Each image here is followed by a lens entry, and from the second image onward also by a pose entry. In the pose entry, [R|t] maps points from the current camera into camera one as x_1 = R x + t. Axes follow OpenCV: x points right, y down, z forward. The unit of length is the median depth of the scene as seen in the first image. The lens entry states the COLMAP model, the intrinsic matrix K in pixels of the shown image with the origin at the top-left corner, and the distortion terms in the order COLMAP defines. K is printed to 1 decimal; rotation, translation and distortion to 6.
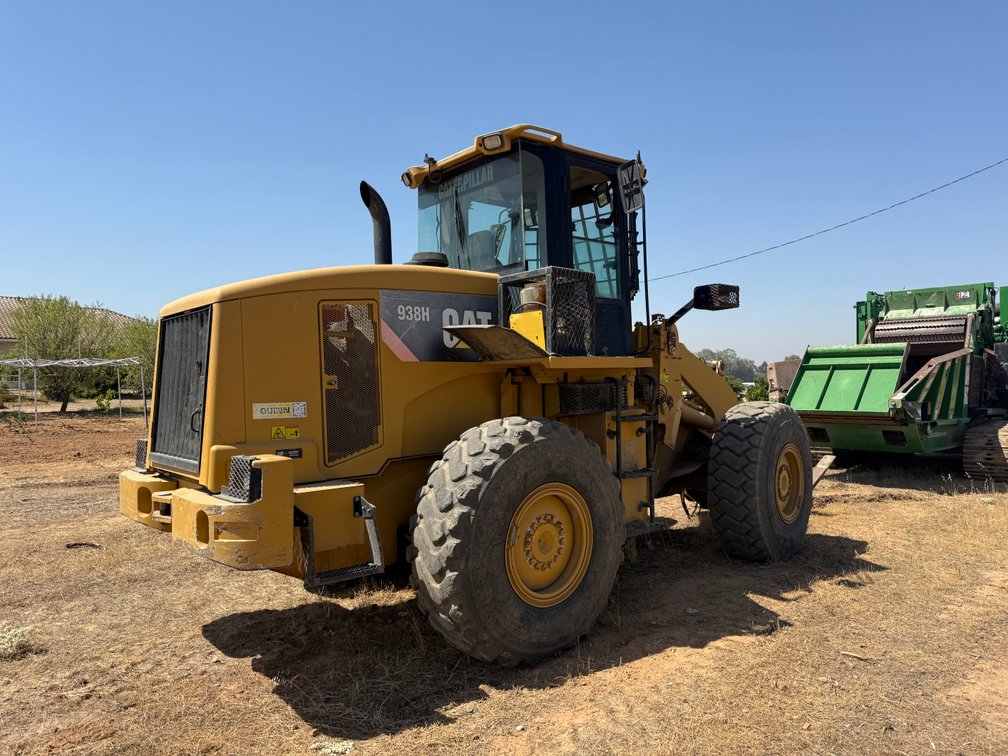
lens RADIAL K [[705.0, 0, 501.7], [0, 705.0, 376.0], [0, 0, 1]] dist [0.023538, -0.033065]
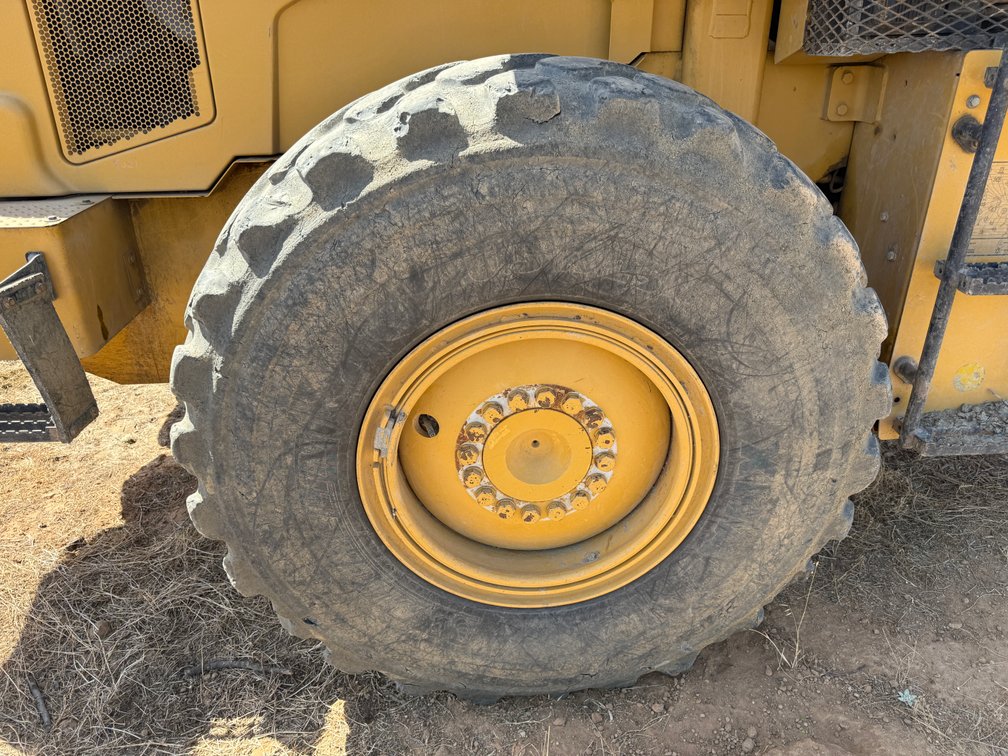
lens RADIAL K [[705.0, 0, 504.8], [0, 705.0, 374.0], [0, 0, 1]] dist [0.023538, -0.033065]
pose [[0.798250, 0.275399, -0.535679, 0.226815], [0.003081, 0.887472, 0.460851, 0.041875], [0.602318, -0.369525, 0.707577, 0.776414]]
